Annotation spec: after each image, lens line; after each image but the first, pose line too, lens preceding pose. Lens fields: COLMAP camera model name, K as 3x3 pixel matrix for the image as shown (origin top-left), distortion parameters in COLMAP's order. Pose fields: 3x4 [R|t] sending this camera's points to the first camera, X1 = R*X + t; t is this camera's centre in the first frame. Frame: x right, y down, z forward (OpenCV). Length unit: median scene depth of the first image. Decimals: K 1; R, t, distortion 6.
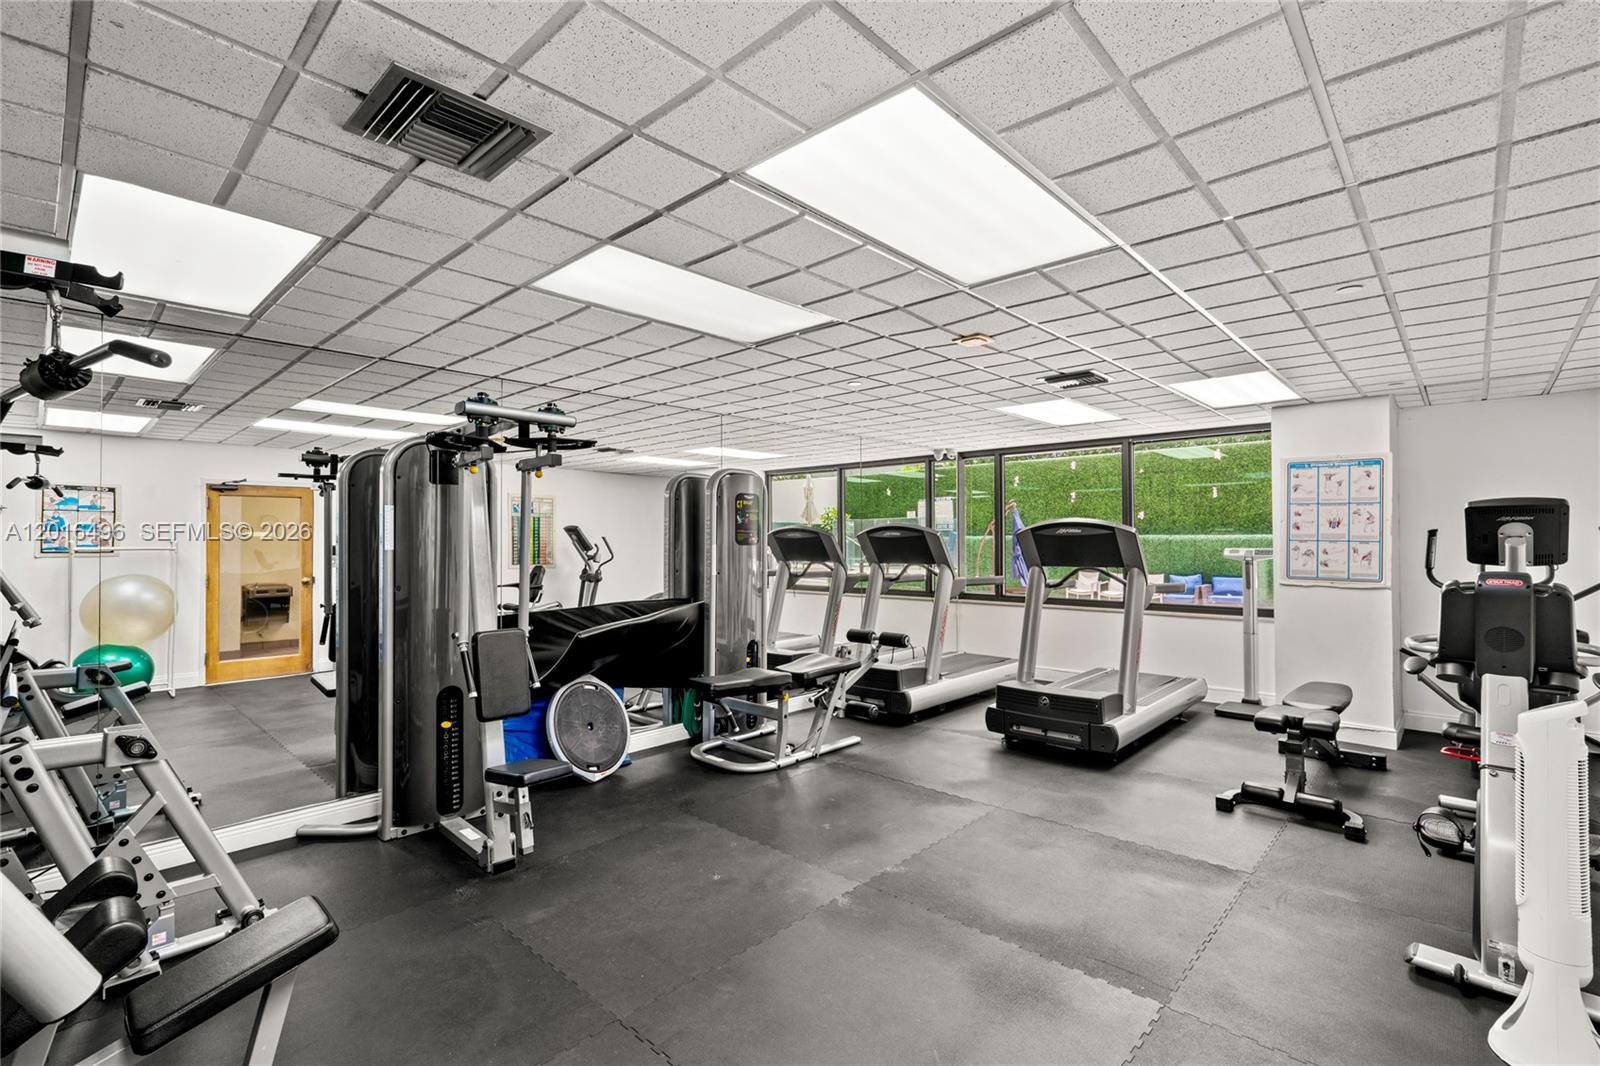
lens RADIAL K [[728.3, 0, 831.5], [0, 728.3, 532.2], [0, 0, 1]] dist [0.002451, -0.000870]
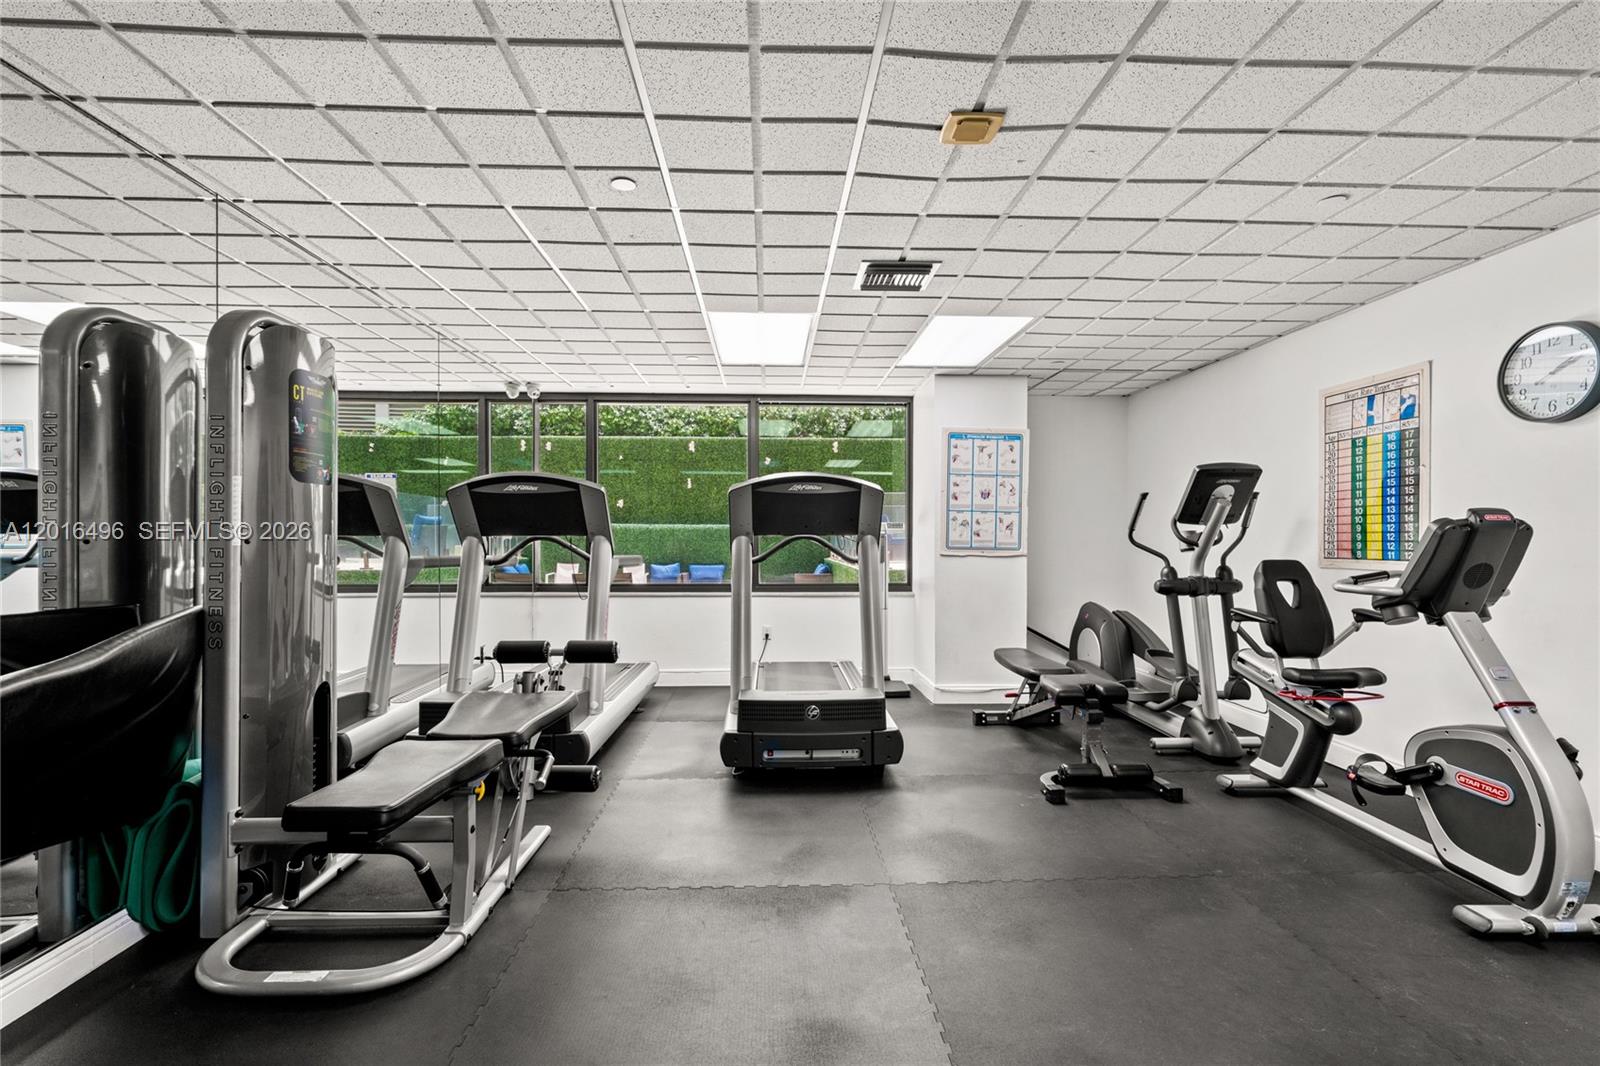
lens RADIAL K [[728.3, 0, 797.8], [0, 728.3, 545.0], [0, 0, 1]] dist [0.002451, -0.000870]
pose [[0.719247, -0.003059, 0.694748, -0.215703], [-0.008987, 0.999866, 0.013706, 0.047582], [-0.694696, -0.016101, 0.719123, 0.440904]]
